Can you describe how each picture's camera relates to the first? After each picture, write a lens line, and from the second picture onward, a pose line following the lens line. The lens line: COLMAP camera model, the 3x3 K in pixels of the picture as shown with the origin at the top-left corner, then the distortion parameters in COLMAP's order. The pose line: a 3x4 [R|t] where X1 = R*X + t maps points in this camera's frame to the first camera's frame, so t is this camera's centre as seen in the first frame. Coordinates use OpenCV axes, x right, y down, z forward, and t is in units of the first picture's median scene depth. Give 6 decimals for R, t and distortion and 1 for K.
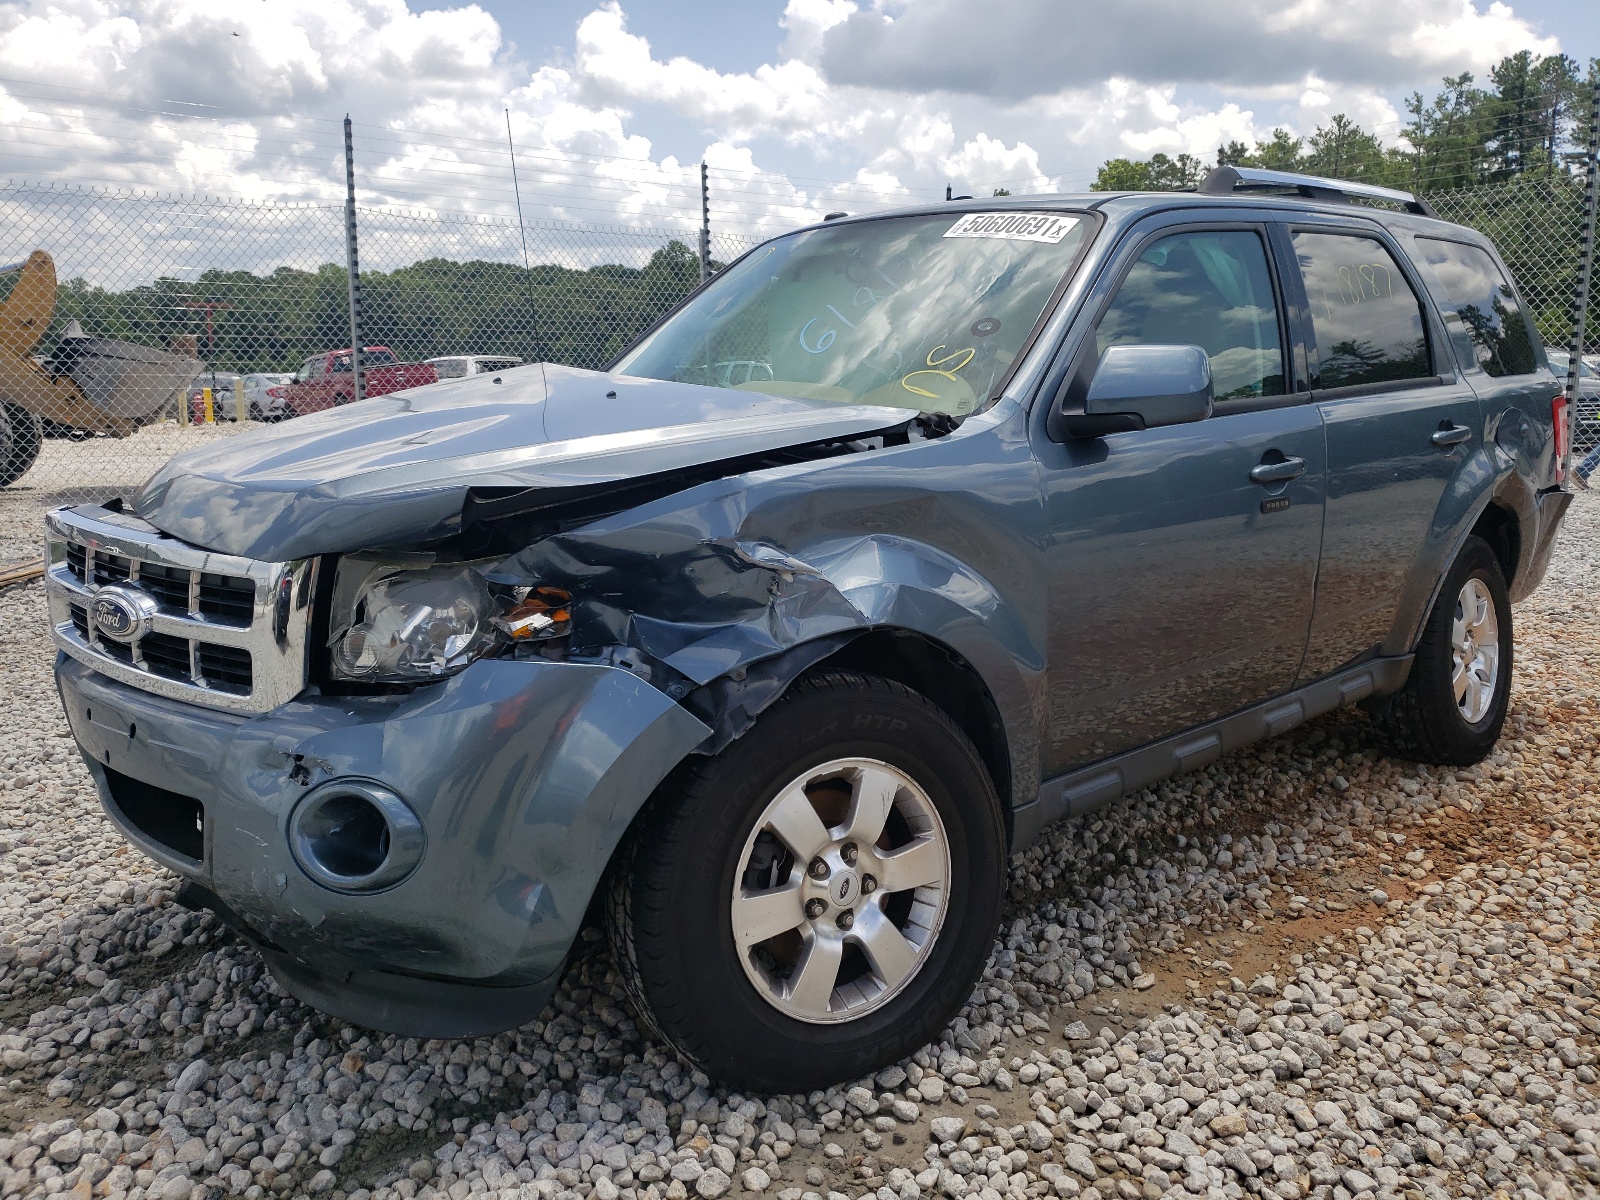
lens RADIAL K [[1303.5, 0, 800.0], [0, 1303.5, 600.0], [0, 0, 1]] dist [0.074175, -0.013715]
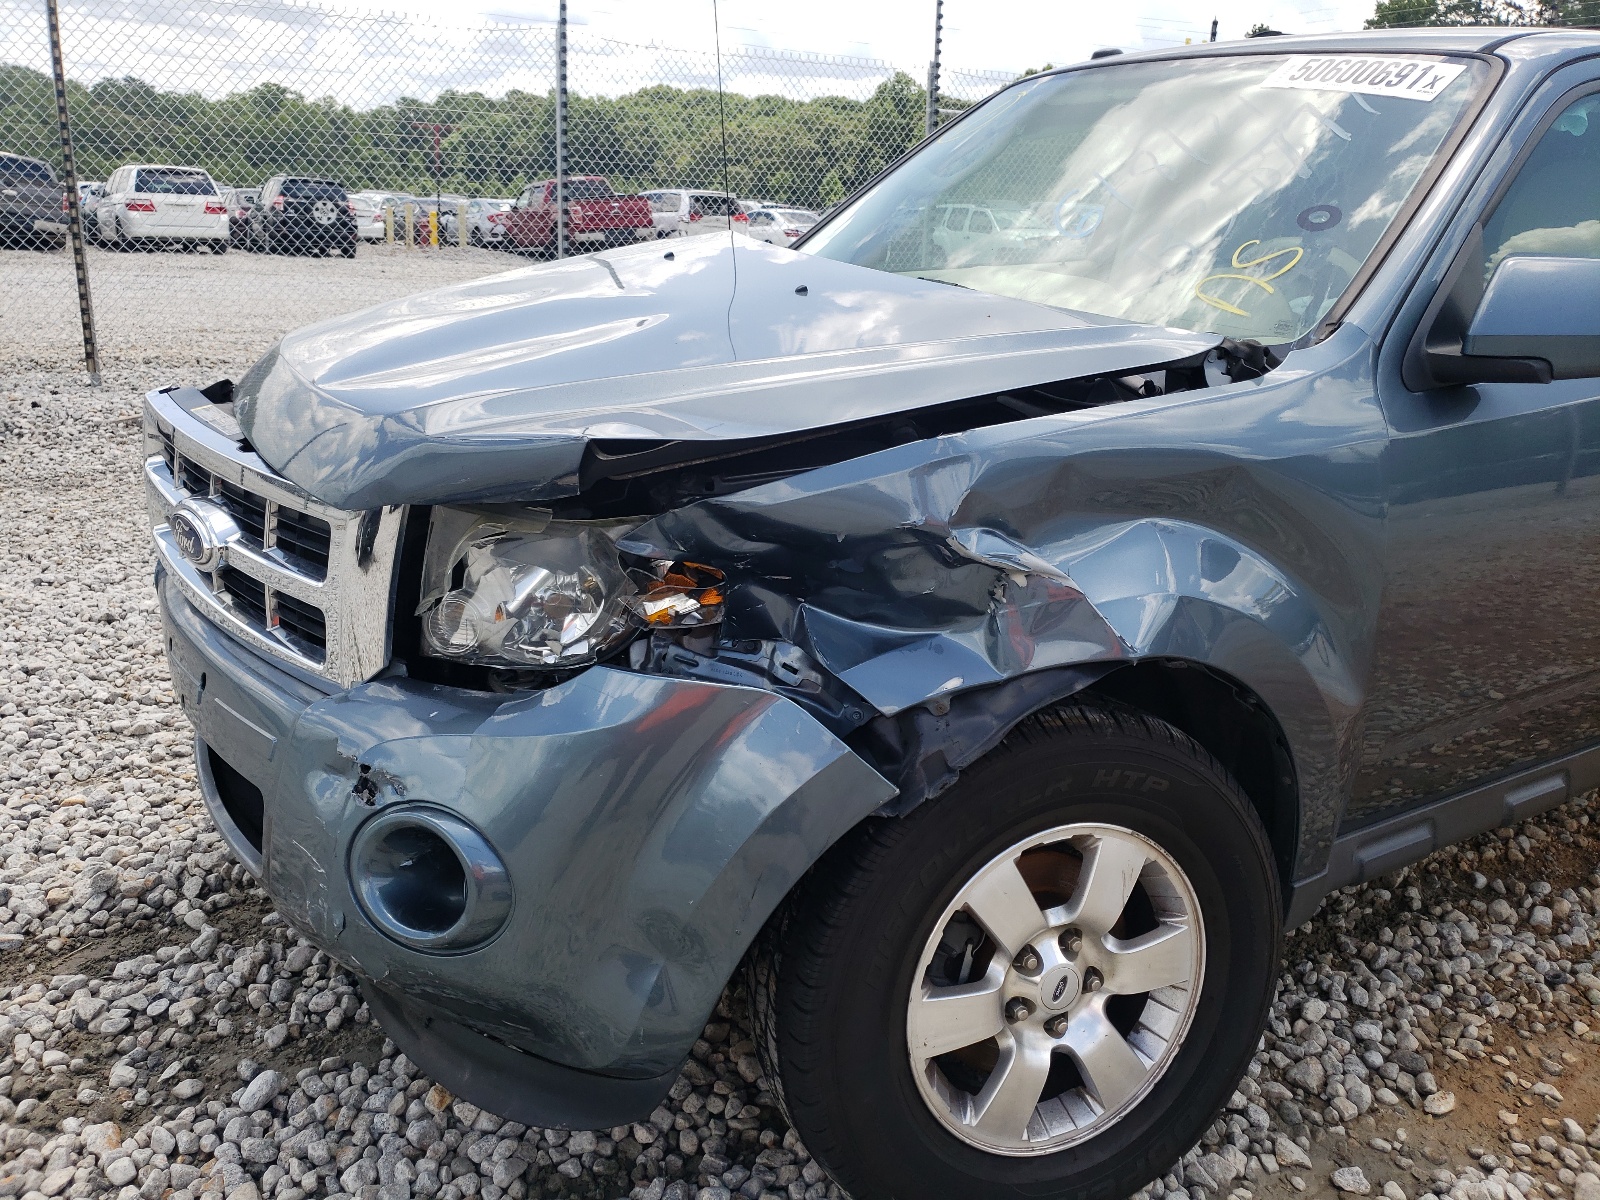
lens RADIAL K [[1337.5, 0, 800.0], [0, 1337.5, 600.0], [0, 0, 1]] dist [0.041311, 0.010314]
pose [[0.986504, 0.085975, -0.139347, -0.023225], [-0.070844, 0.991389, 0.110127, -0.069766], [0.147615, -0.098769, 0.984101, 0.229030]]
